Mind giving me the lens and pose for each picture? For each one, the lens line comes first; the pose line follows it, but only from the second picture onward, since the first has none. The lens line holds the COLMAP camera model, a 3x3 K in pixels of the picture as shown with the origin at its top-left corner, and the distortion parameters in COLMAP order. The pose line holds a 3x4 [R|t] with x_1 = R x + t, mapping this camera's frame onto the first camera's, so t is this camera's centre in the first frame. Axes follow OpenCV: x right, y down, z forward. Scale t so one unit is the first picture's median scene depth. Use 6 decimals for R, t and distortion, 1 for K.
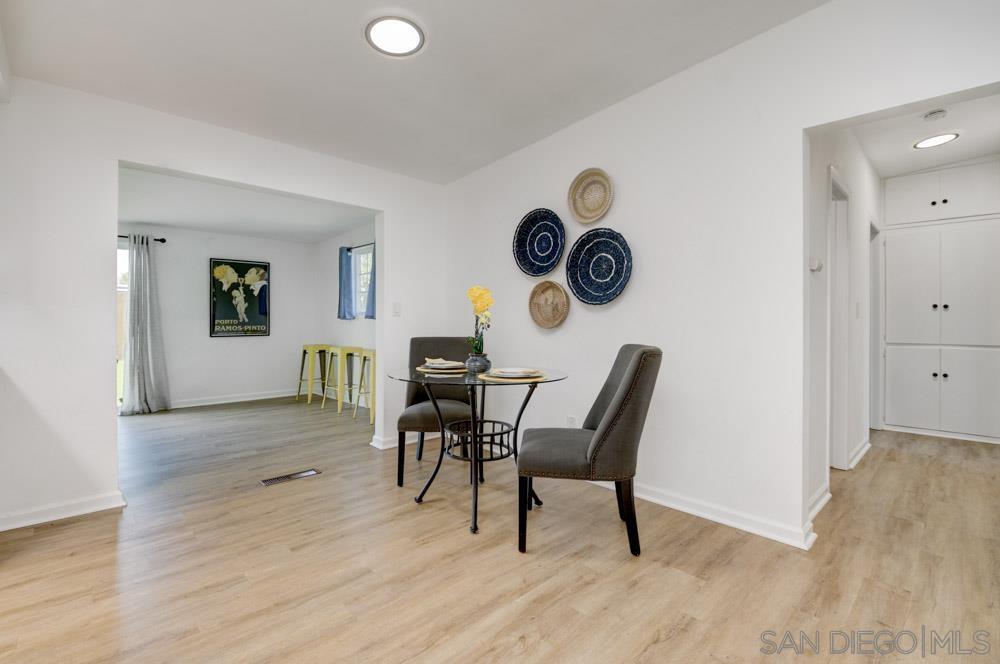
lens RADIAL K [[450.9, 0, 497.3], [0, 450.9, 320.1], [0, 0, 1]] dist [-0.000938, -0.000149]
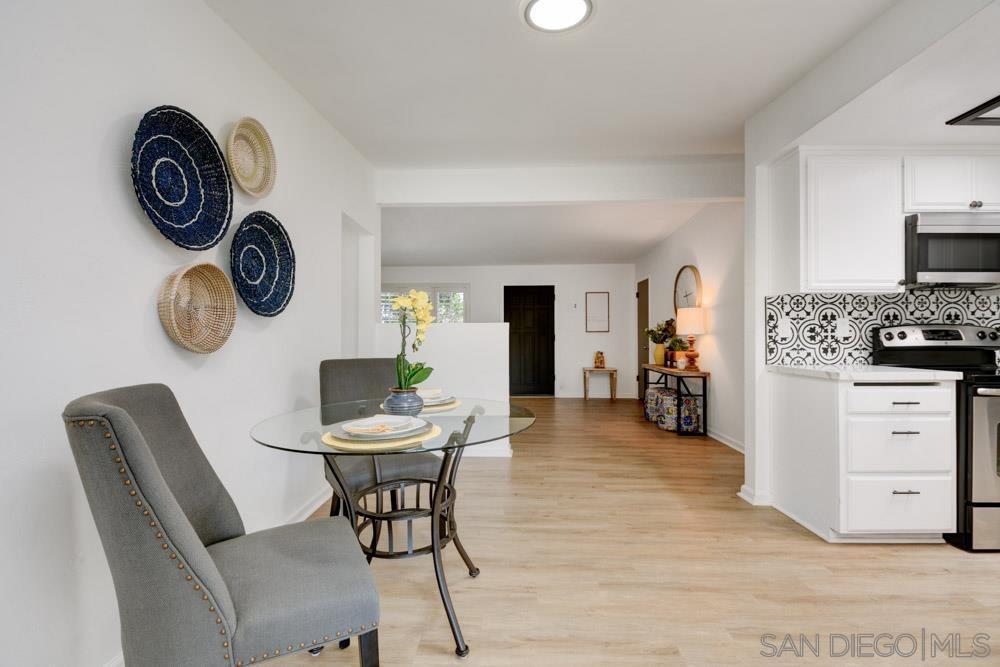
lens RADIAL K [[440.6, 0, 498.0], [0, 440.6, 331.4], [0, 0, 1]] dist [0.001422, -0.018838]
pose [[-0.694842, 0.004958, 0.719145, -0.598369], [0.004670, 0.999986, -0.002382, -0.004750], [-0.719147, 0.001703, -0.694855, 1.329508]]
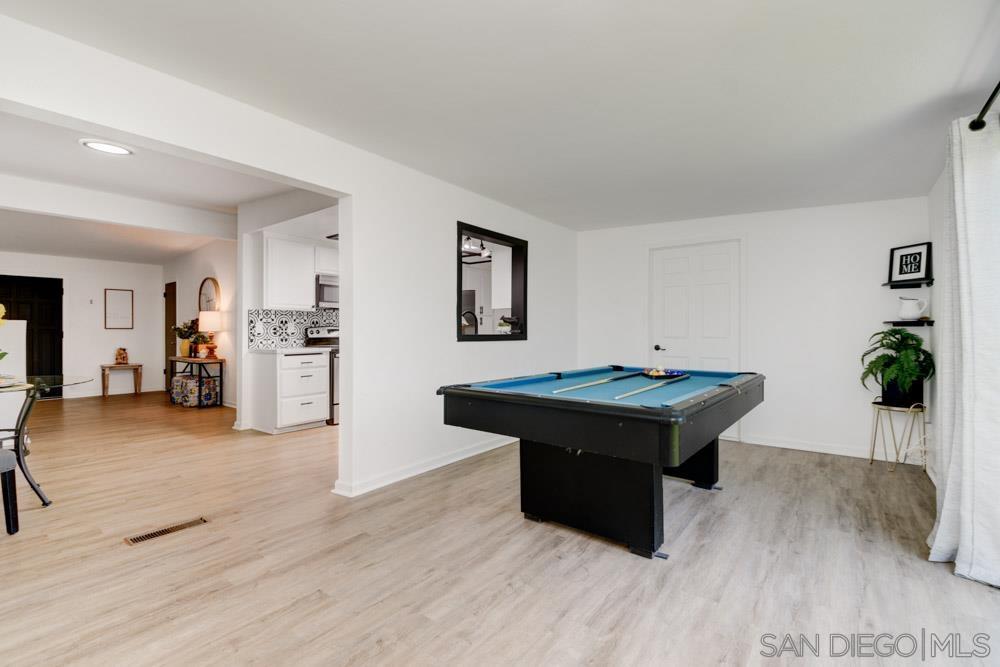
lens RADIAL K [[440.6, 0, 498.0], [0, 440.6, 331.4], [0, 0, 1]] dist [0.001422, -0.018838]
pose [[-0.989212, -0.001698, -0.146479, -1.032723], [-0.002371, 0.999987, 0.004421, -0.006945], [0.146469, 0.004721, -0.989204, 2.076371]]
